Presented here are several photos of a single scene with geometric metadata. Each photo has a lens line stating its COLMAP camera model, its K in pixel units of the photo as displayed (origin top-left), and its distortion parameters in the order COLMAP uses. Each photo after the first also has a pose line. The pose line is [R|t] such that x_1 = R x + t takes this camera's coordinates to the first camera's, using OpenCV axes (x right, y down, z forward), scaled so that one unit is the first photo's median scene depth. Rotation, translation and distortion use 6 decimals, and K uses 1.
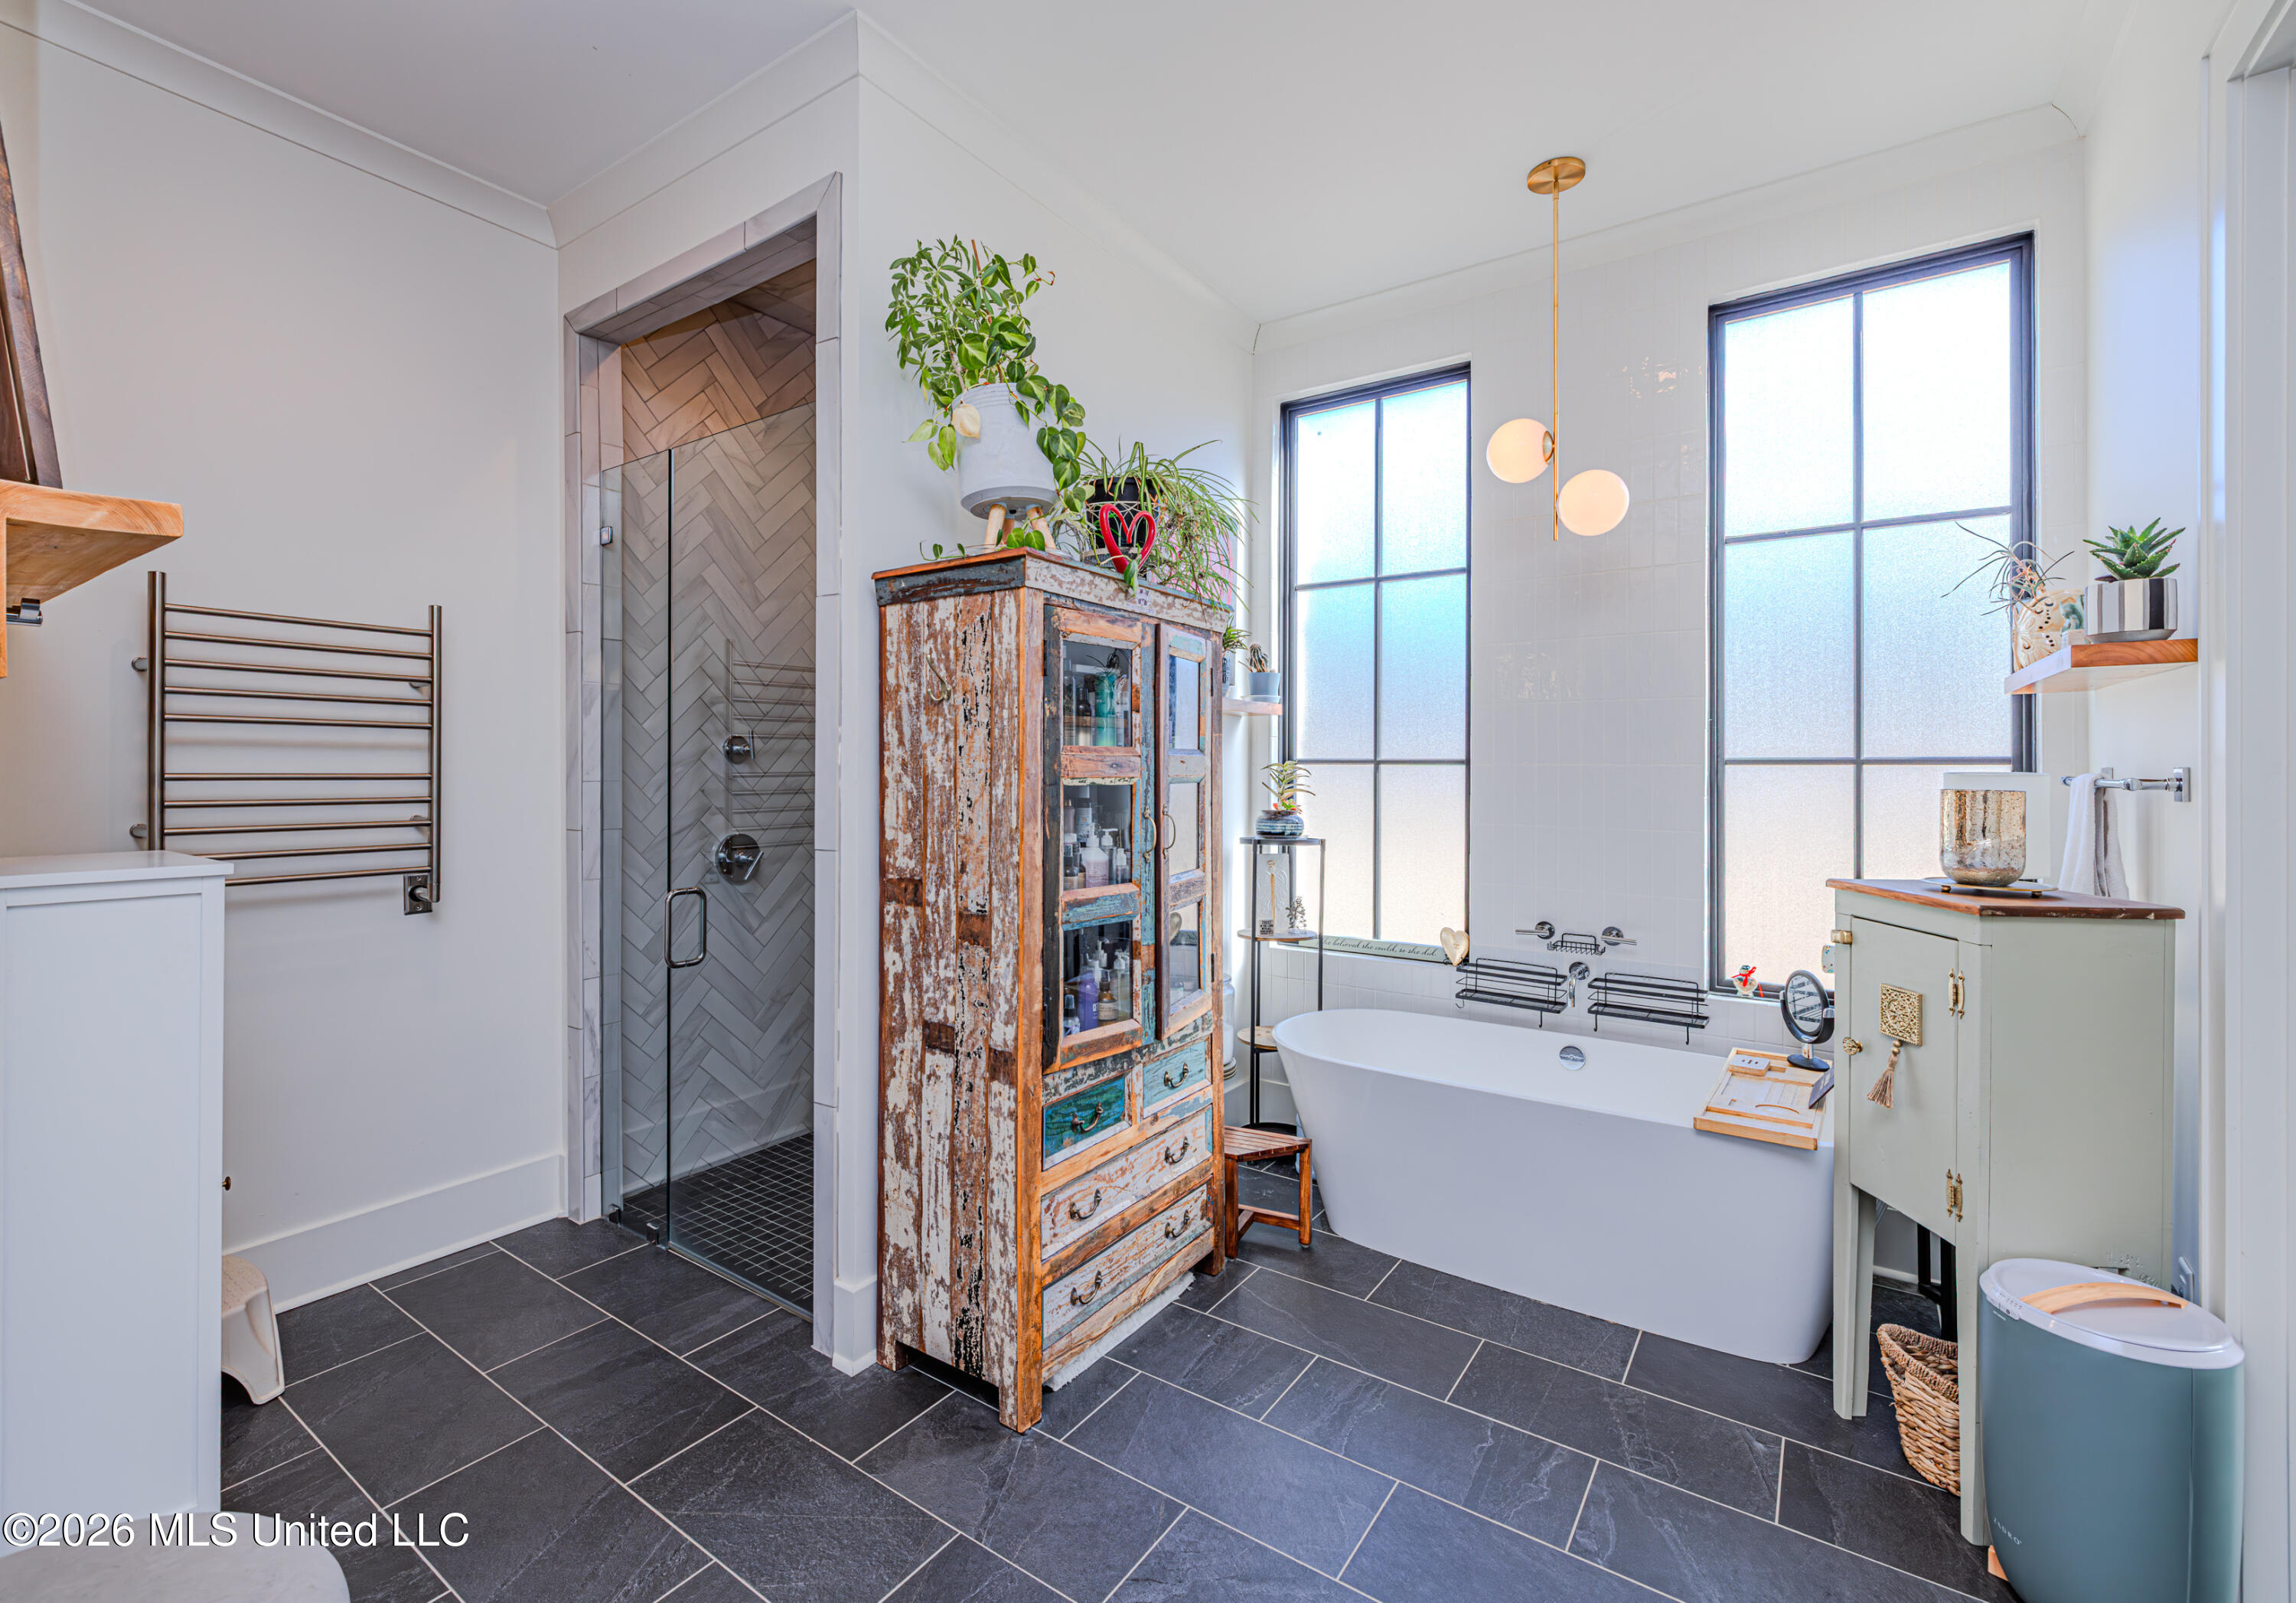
lens RADIAL K [[991.3, 0, 1148.0], [0, 991.3, 801.5], [0, 0, 1]] dist [0.000022, -0.000002]
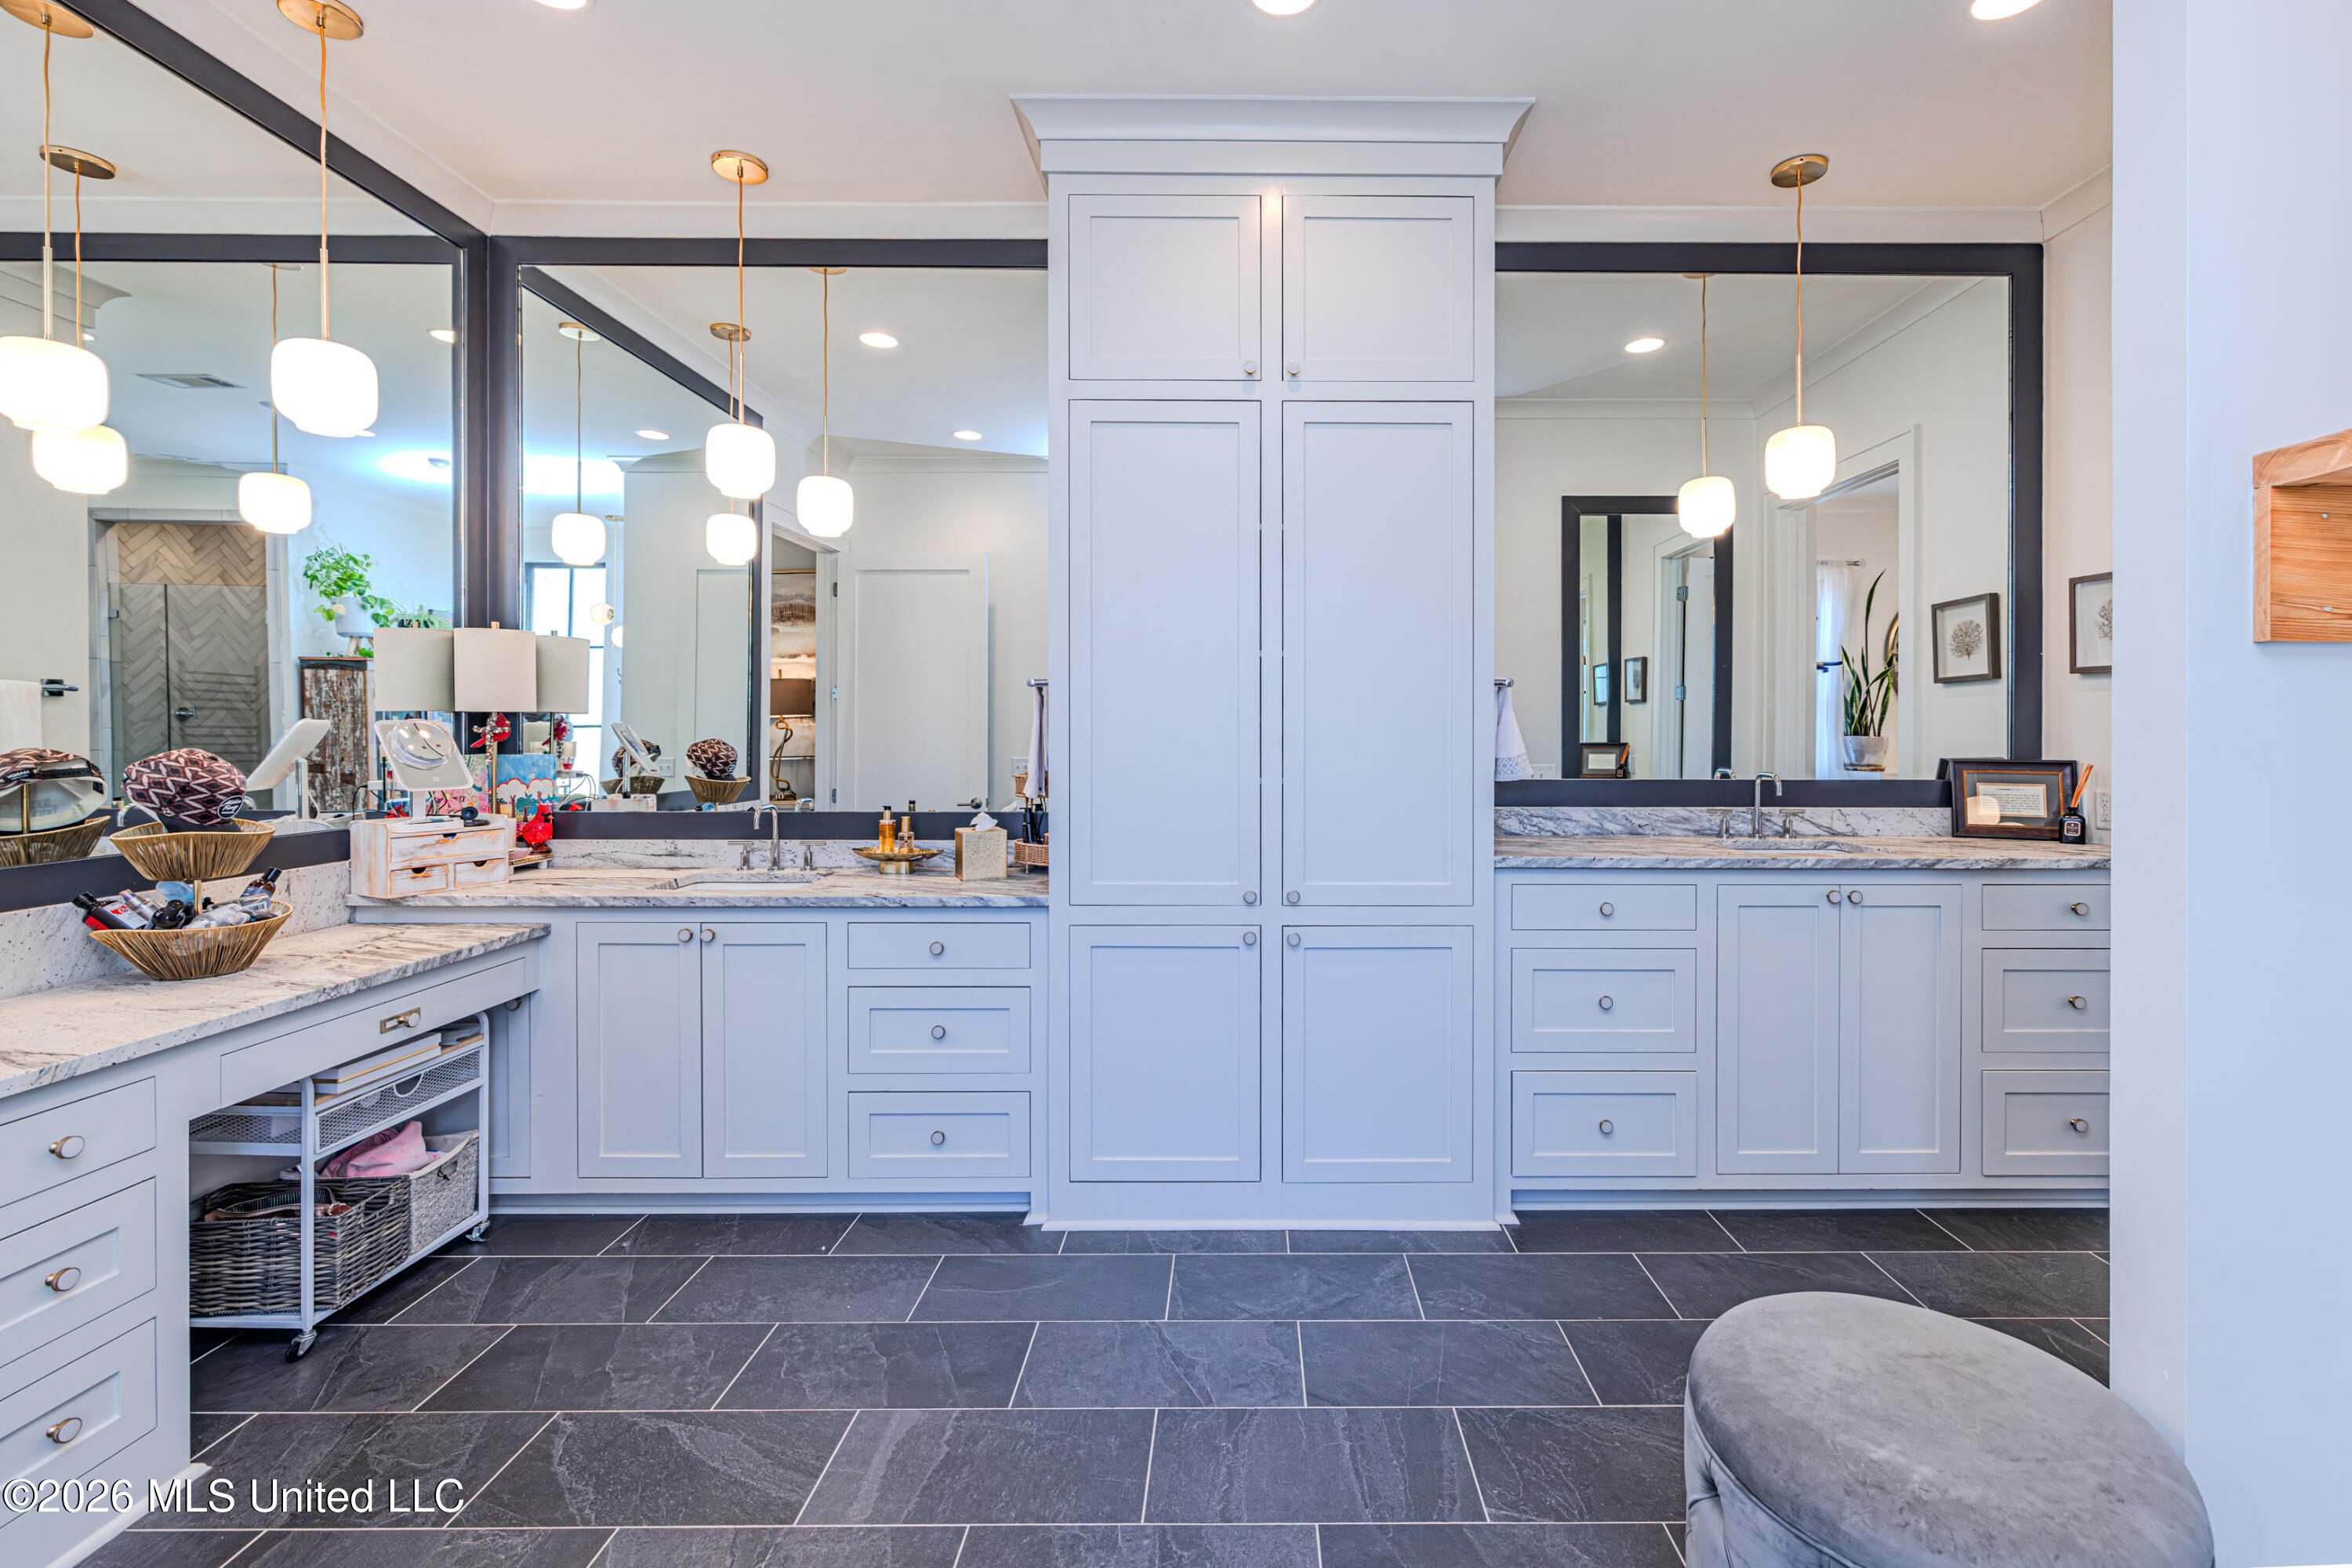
lens RADIAL K [[1006.3, 0, 1177.2], [0, 1006.3, 751.5], [0, 0, 1]] dist [0.001577, 0.000286]
pose [[0.852763, -0.015209, 0.522077, 0.361456], [0.011709, 0.999881, 0.010004, 0.038743], [-0.522167, -0.002418, 0.852840, -2.799606]]
